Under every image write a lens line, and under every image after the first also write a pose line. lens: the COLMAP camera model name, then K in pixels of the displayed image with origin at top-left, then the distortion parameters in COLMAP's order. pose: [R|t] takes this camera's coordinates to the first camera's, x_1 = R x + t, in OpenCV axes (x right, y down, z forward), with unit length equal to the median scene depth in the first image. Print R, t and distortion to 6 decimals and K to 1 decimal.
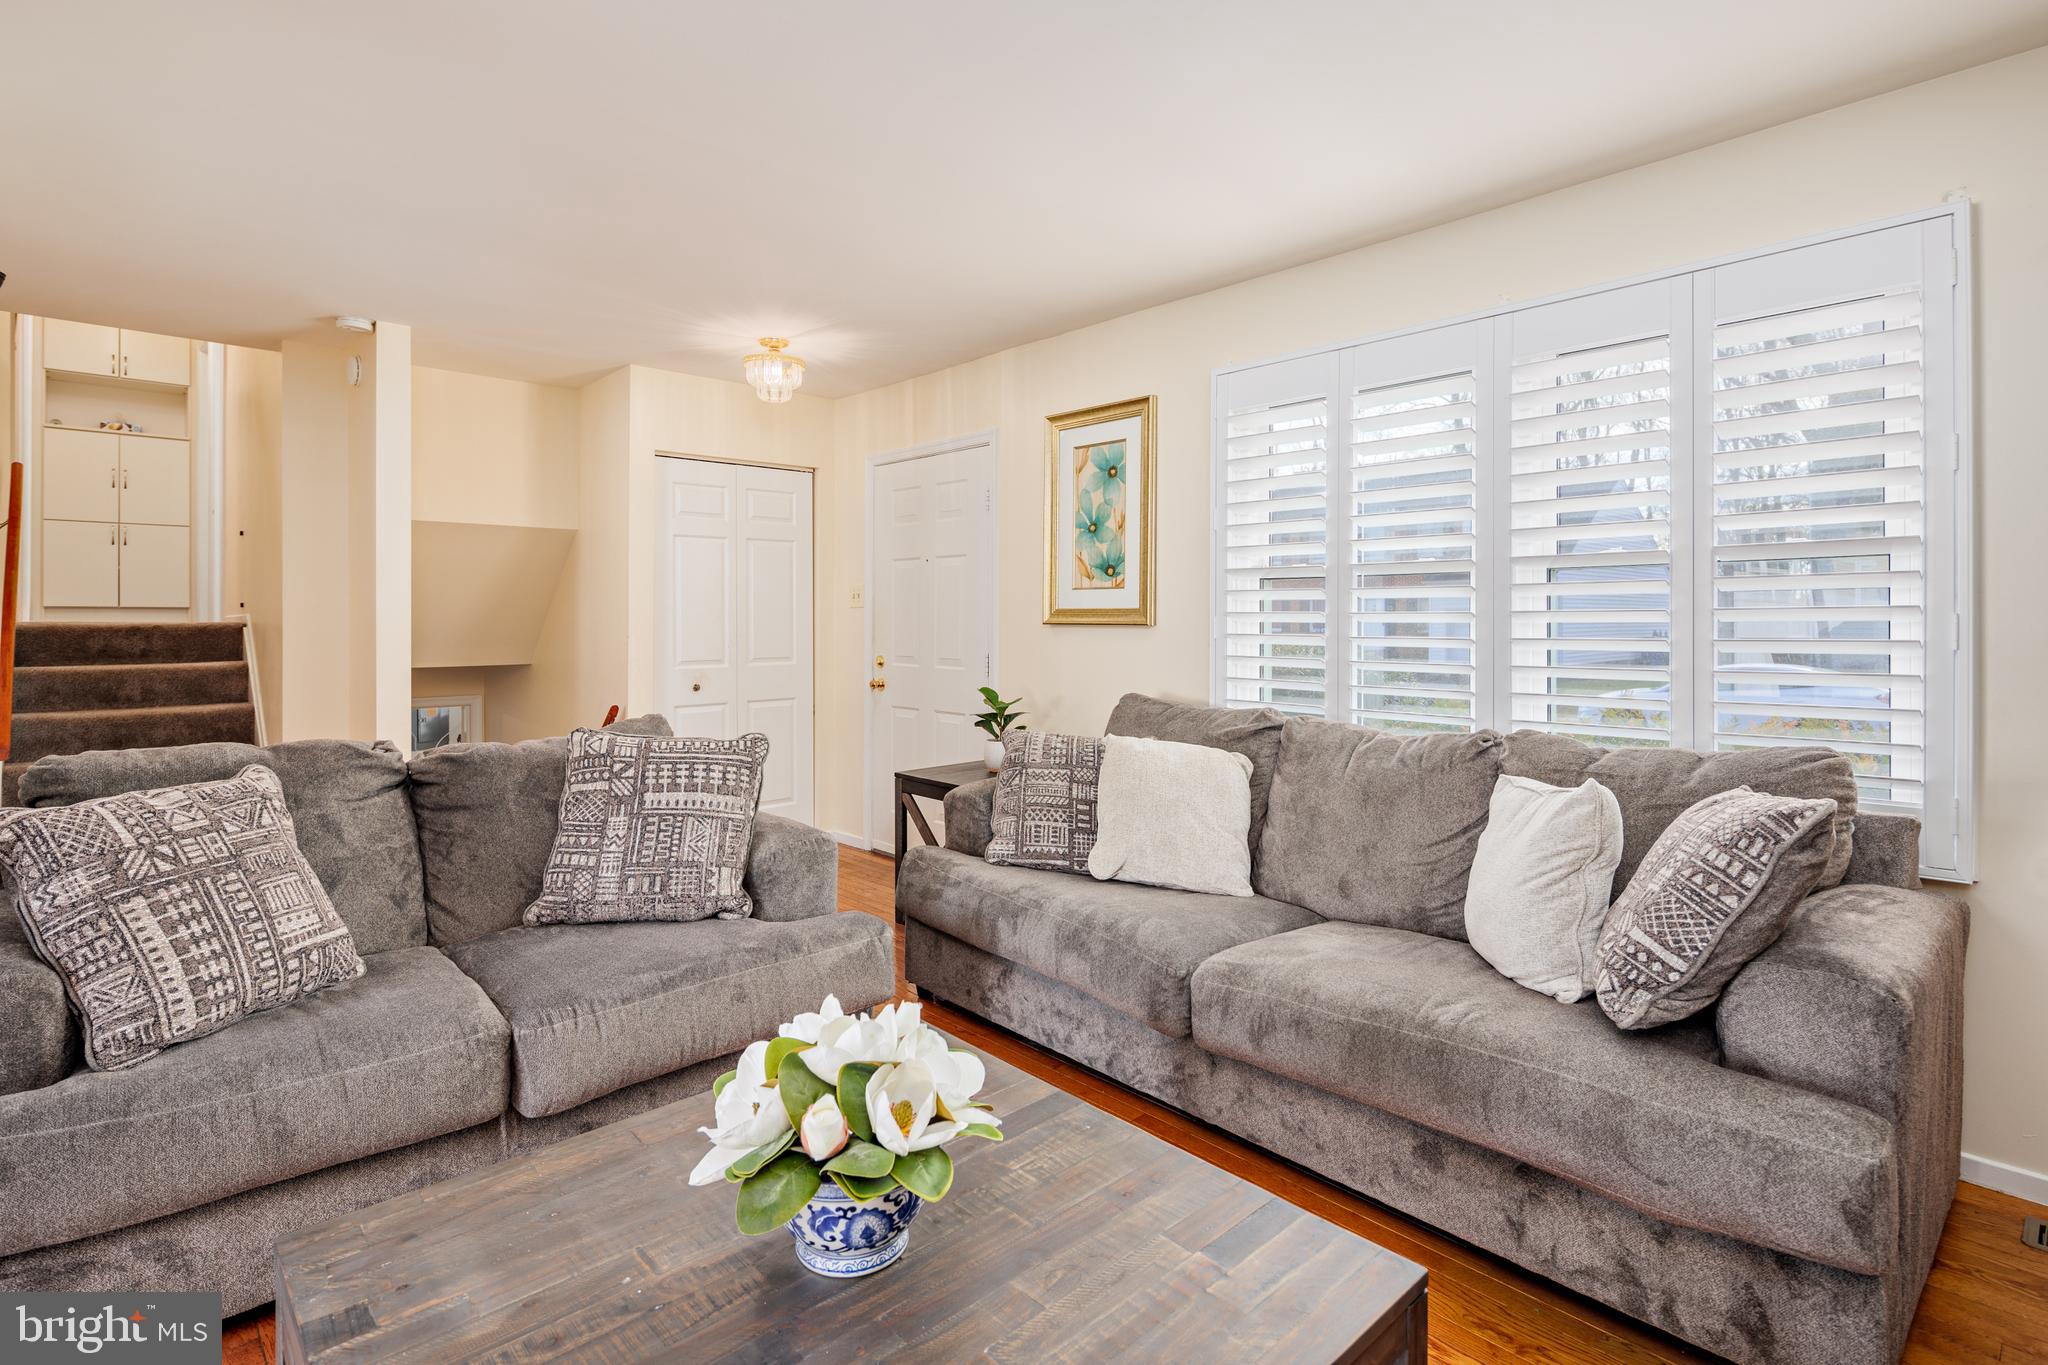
lens RADIAL K [[998.7, 0, 1021.9], [0, 998.7, 621.2], [0, 0, 1]] dist [0.006180, -0.004393]
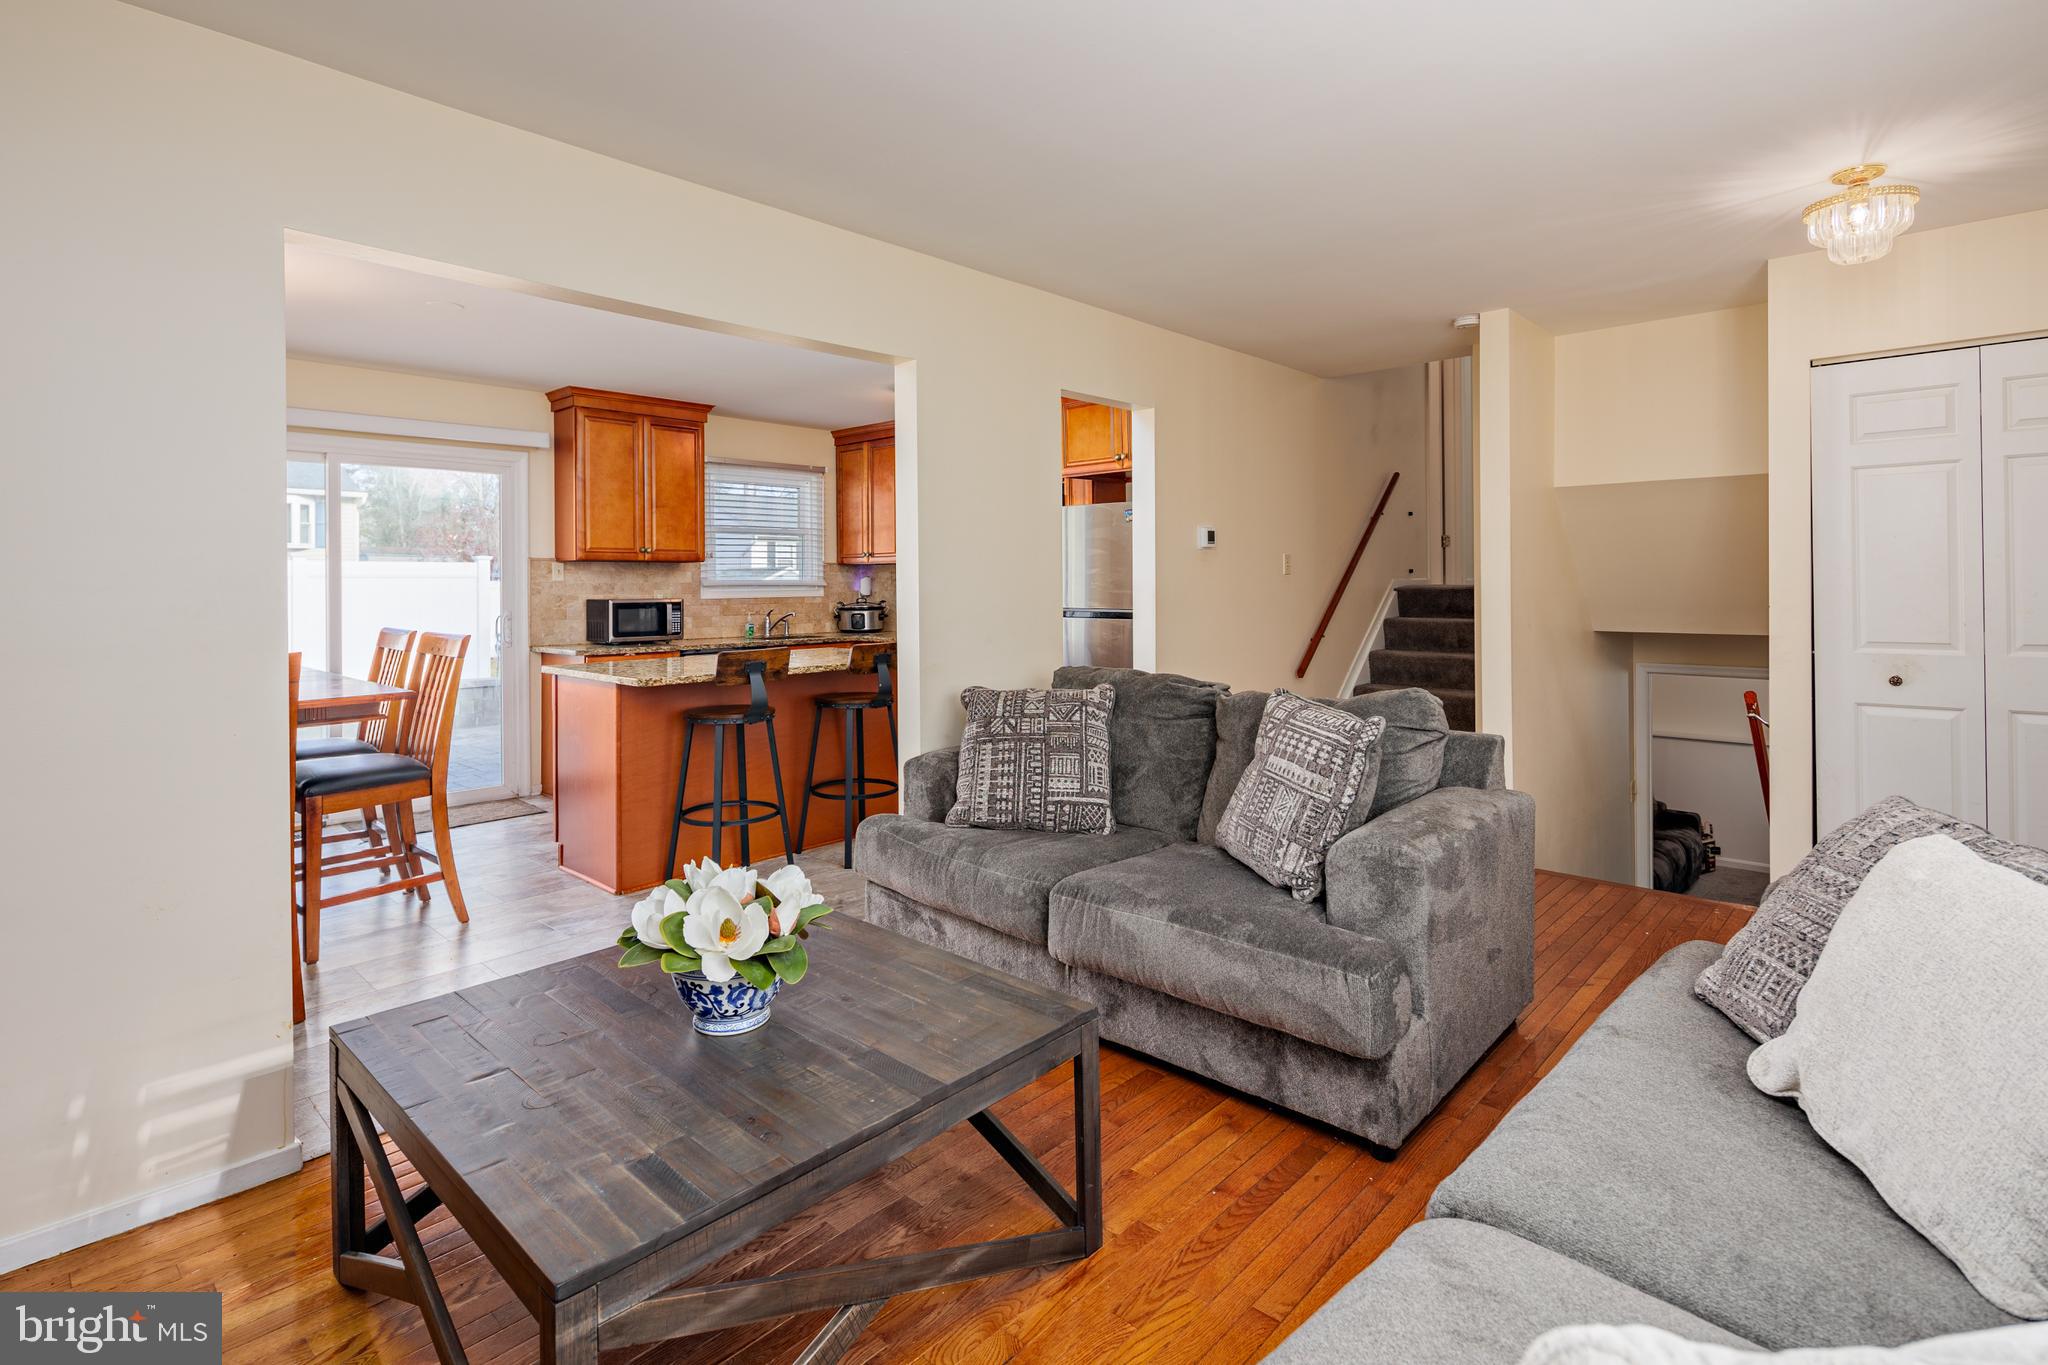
lens RADIAL K [[998.7, 0, 1011.7], [0, 998.7, 580.8], [0, 0, 1]] dist [0.006180, -0.004393]
pose [[0.060280, -0.001337, -0.998181, 0.430056], [0.006200, 0.999980, -0.000965, -0.008596], [0.998162, -0.006130, 0.060287, 0.426290]]
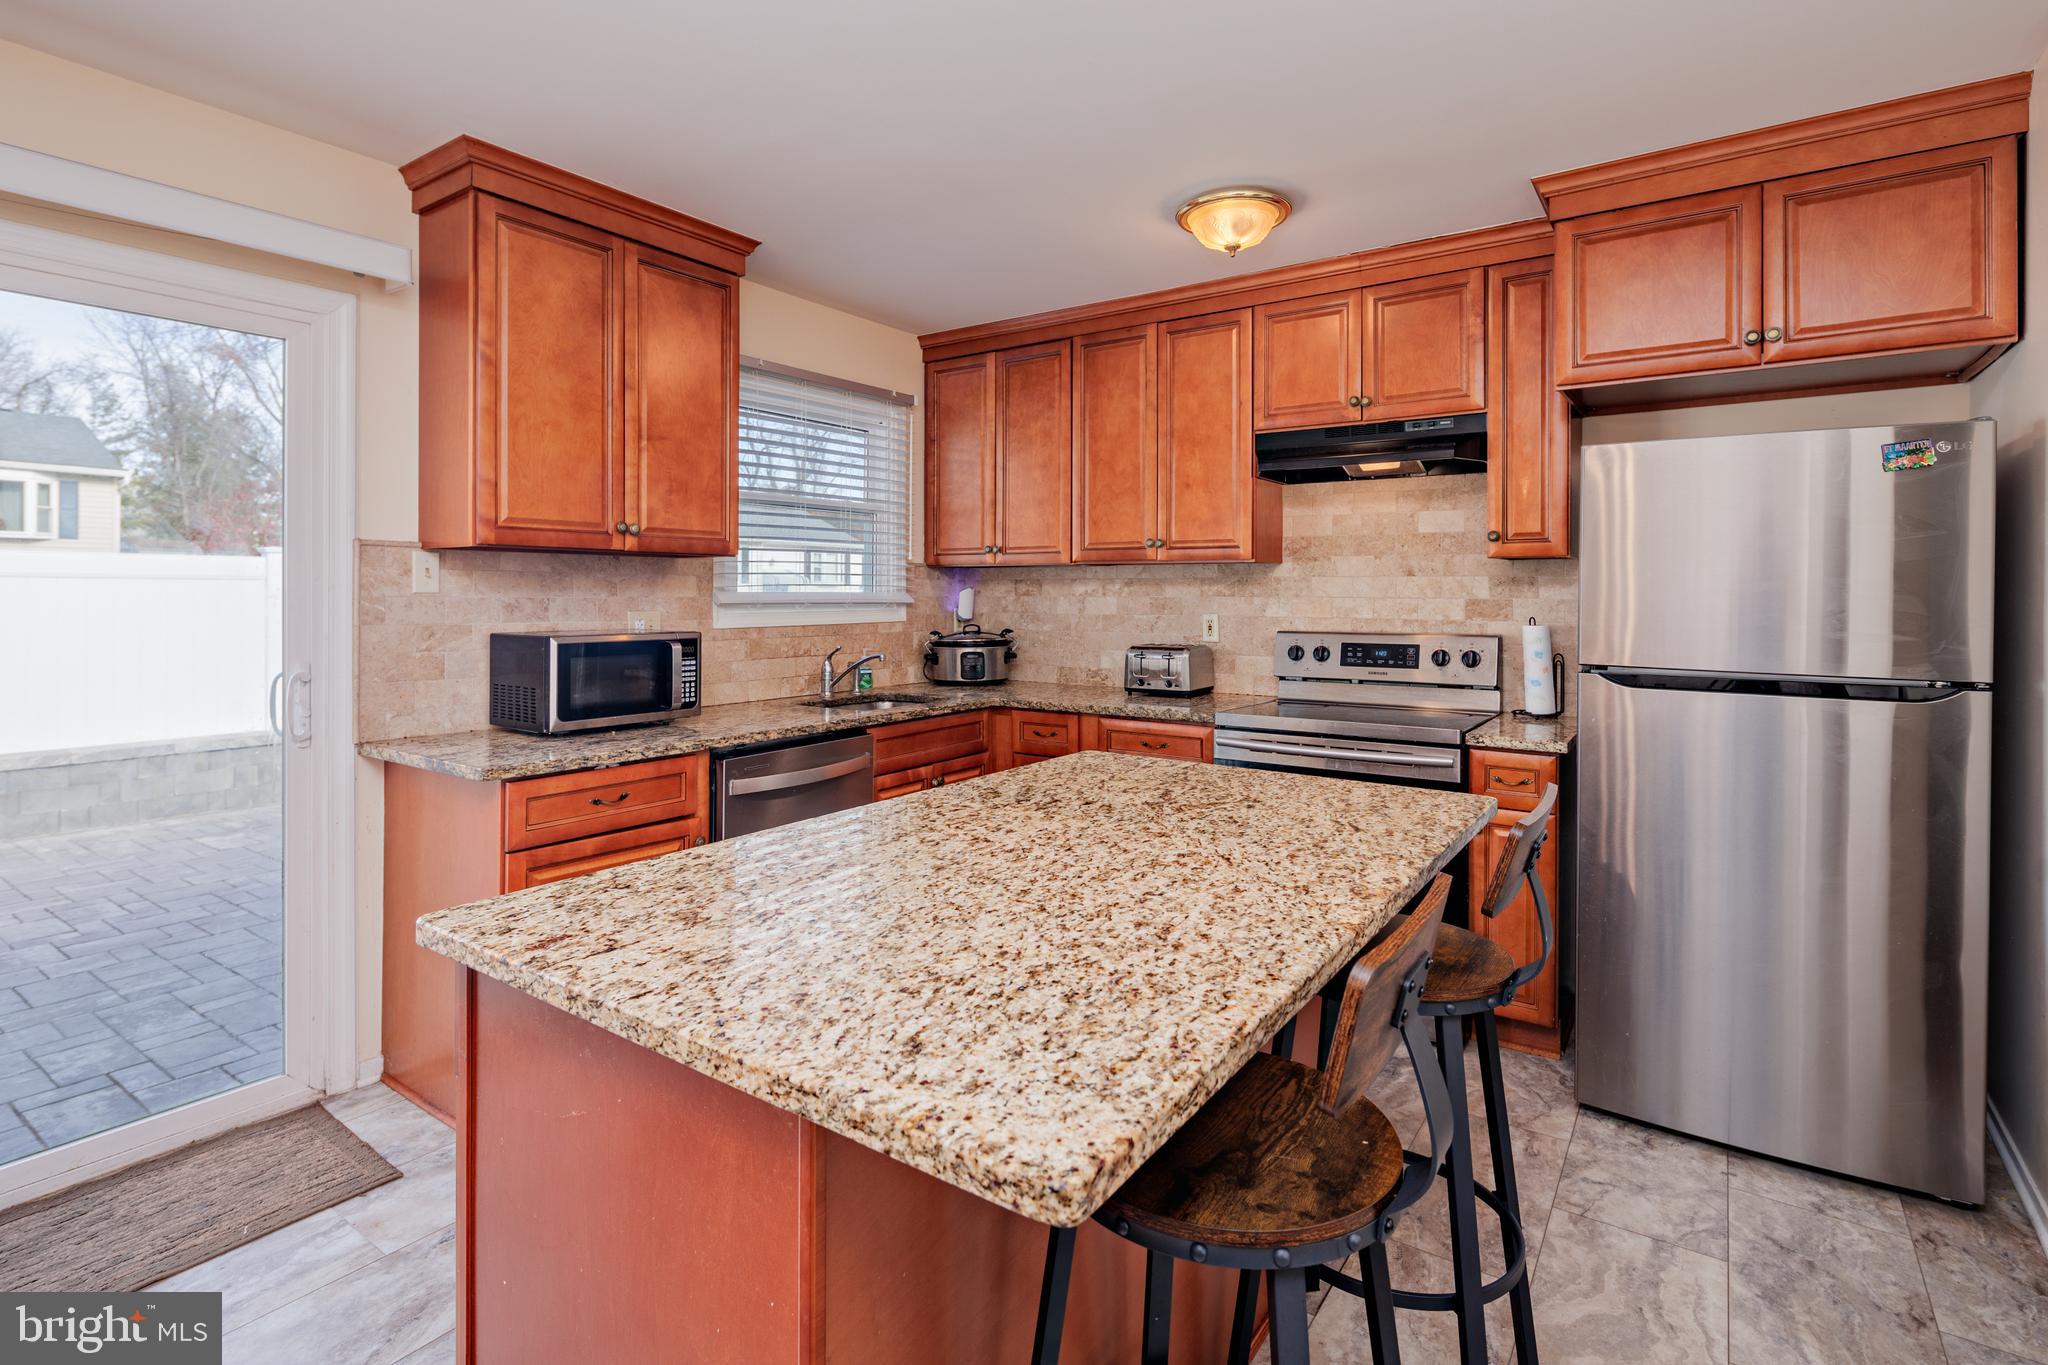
lens RADIAL K [[998.7, 0, 1014.3], [0, 998.7, 593.6], [0, 0, 1]] dist [0.006180, -0.004393]
pose [[0.196328, 0.004837, -0.980526, -0.393954], [-0.004440, 0.999982, 0.004043, -0.018292], [0.980528, 0.003560, 0.196346, 0.083917]]
